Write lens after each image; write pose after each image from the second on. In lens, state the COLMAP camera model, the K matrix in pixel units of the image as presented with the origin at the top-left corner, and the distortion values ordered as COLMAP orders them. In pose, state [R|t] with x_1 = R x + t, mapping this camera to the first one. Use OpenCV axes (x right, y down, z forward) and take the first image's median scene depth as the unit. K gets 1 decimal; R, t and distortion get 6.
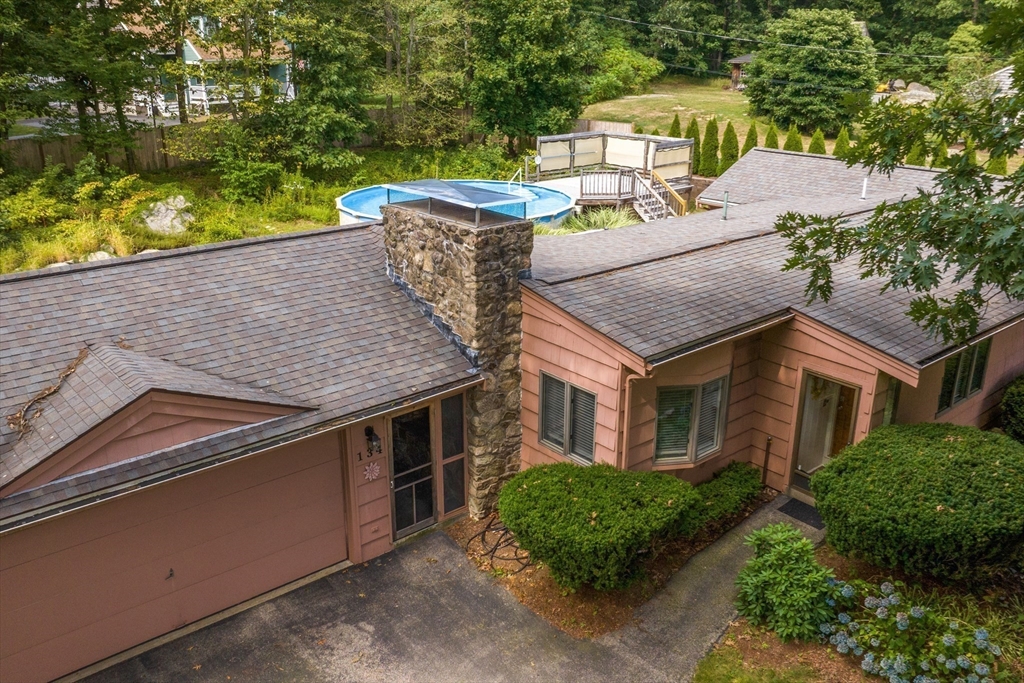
lens RADIAL K [[843.5, 0, 512.0], [0, 843.5, 341.5], [0, 0, 1]] dist [-0.010010, -0.012643]
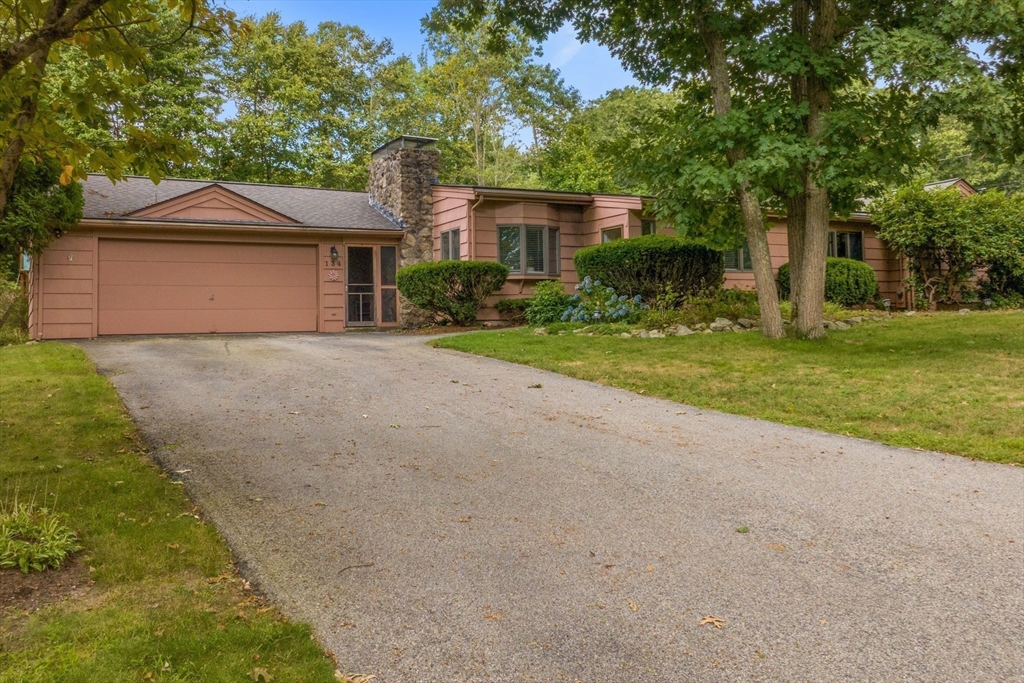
lens RADIAL K [[867.4, 0, 513.3], [0, 867.4, 322.6], [0, 0, 1]] dist [-0.008883, -0.007183]
pose [[0.980468, -0.022404, -0.195399, 0.517913], [-0.045602, 0.940522, -0.336657, 0.791173], [0.191320, 0.338992, 0.921130, -0.516994]]
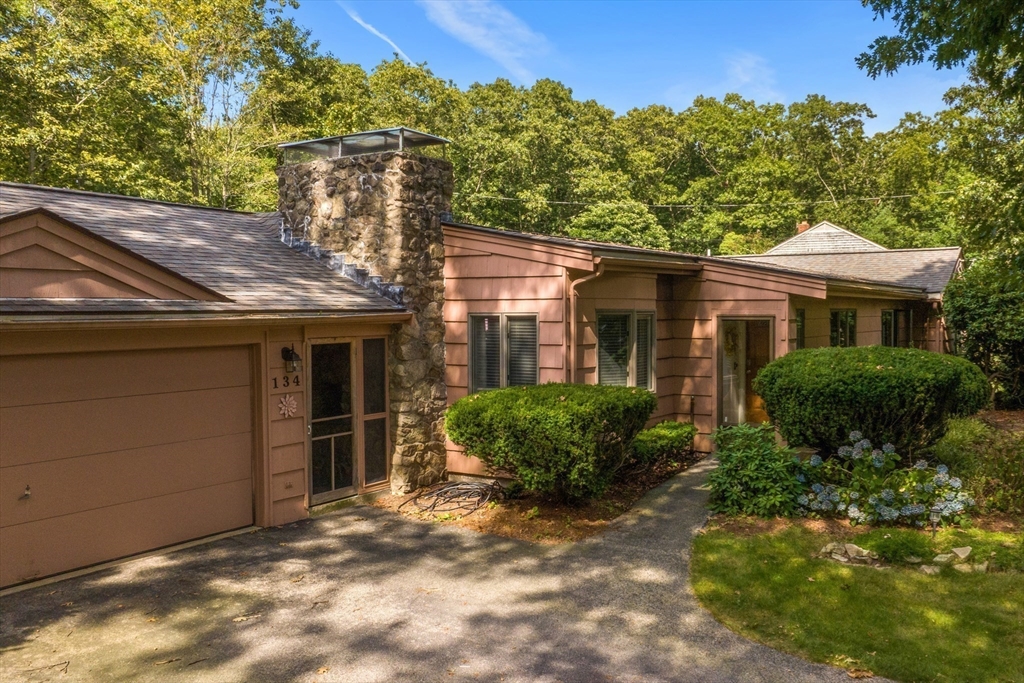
lens RADIAL K [[869.3, 0, 602.4], [0, 869.3, 341.8], [0, 0, 1]] dist [0.003025, -0.009449]
pose [[0.941339, -0.018084, 0.336977, -0.154276], [0.118776, 0.952422, -0.280685, 0.356474], [-0.315868, 0.304244, 0.898701, 0.094186]]
